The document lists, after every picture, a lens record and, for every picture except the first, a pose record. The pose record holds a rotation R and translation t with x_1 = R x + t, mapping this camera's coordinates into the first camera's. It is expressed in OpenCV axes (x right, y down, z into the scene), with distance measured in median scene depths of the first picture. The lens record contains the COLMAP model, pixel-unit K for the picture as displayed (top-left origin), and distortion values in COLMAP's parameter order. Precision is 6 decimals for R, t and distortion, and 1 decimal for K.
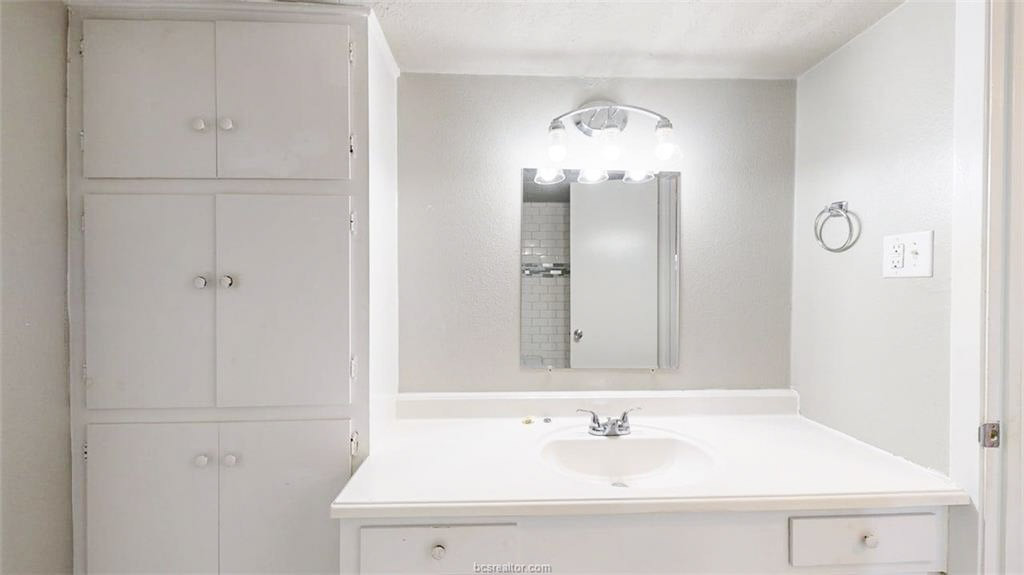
lens RADIAL K [[399.4, 0, 512.0], [0, 399.4, 287.5], [0, 0, 1]] dist [-0.000576, 0.000001]
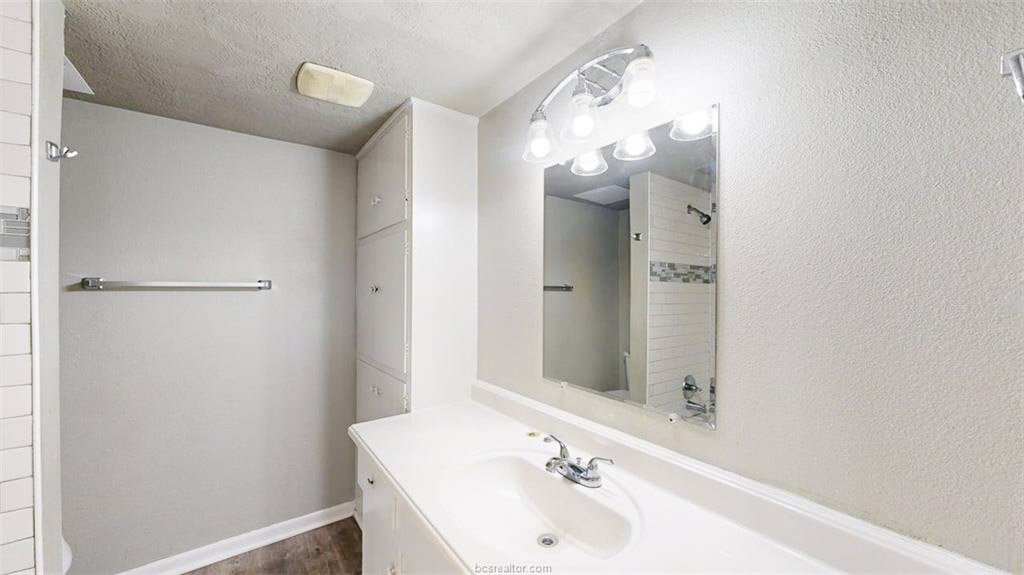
lens RADIAL K [[379.4, 0, 511.4], [0, 379.4, 293.0], [0, 0, 1]] dist [0.017653, 0.000022]
pose [[0.559886, 0.003389, -0.828563, 0.762533], [-0.003944, 0.999991, 0.001425, -0.006262], [0.828560, 0.002470, 0.559894, 0.435705]]
